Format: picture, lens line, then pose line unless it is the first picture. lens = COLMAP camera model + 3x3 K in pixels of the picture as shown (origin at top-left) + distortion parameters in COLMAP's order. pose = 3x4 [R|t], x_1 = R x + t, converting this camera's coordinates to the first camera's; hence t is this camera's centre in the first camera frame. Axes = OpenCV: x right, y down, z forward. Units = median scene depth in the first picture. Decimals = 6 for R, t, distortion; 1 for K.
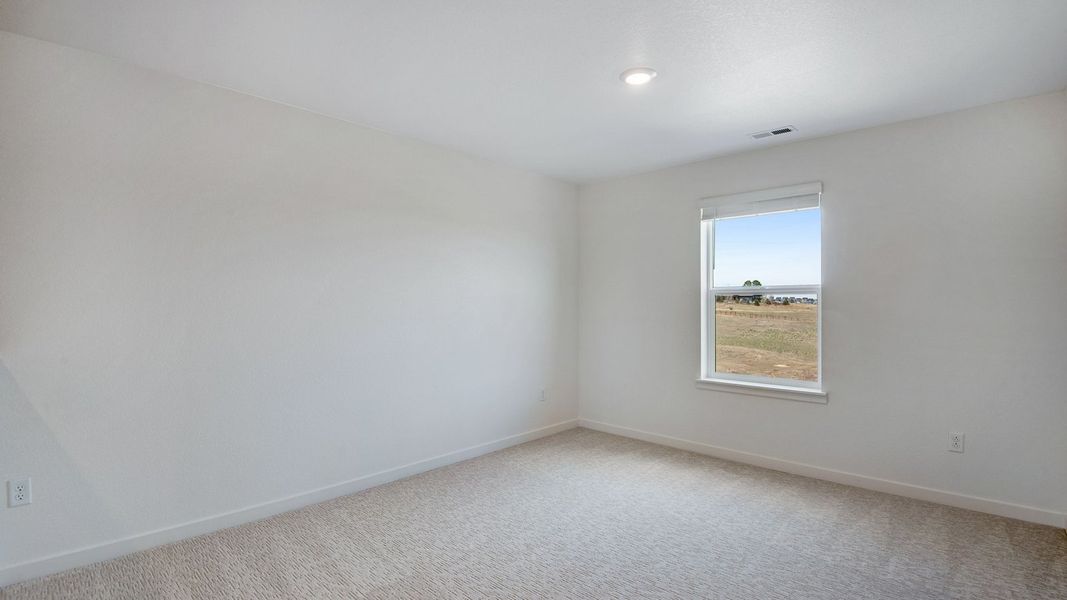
lens RADIAL K [[491.0, 0, 527.9], [0, 491.0, 301.7], [0, 0, 1]] dist [-0.009534, -0.000987]
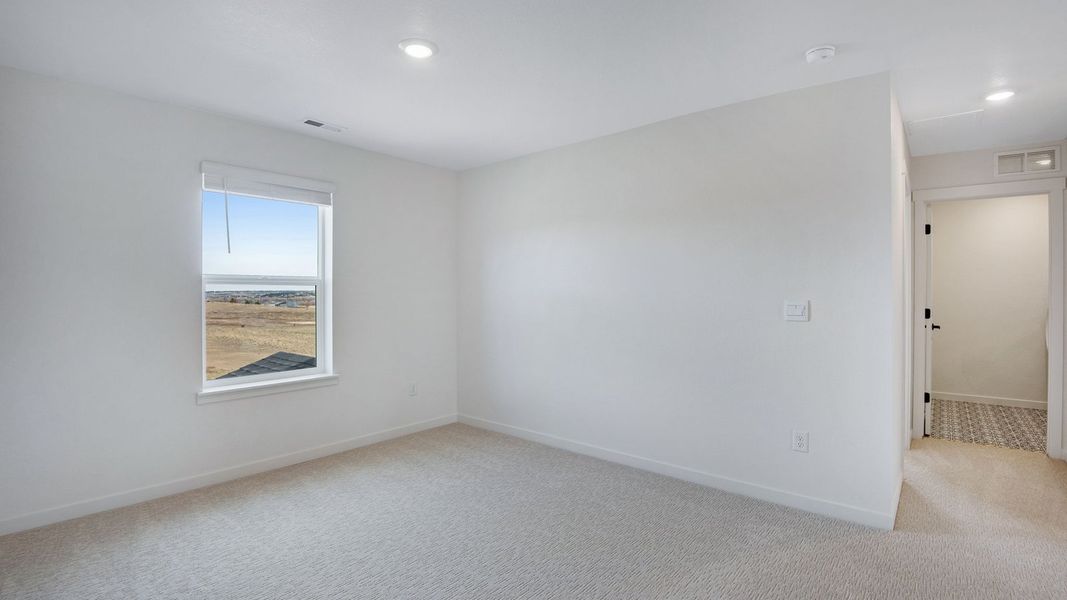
lens RADIAL K [[491.0, 0, 527.9], [0, 491.0, 301.7], [0, 0, 1]] dist [-0.009534, -0.000987]
pose [[-0.036574, -0.019429, 0.999142, -0.513066], [-0.005782, 0.999798, 0.019231, -0.003999], [-0.999314, -0.005074, -0.036679, 0.599720]]
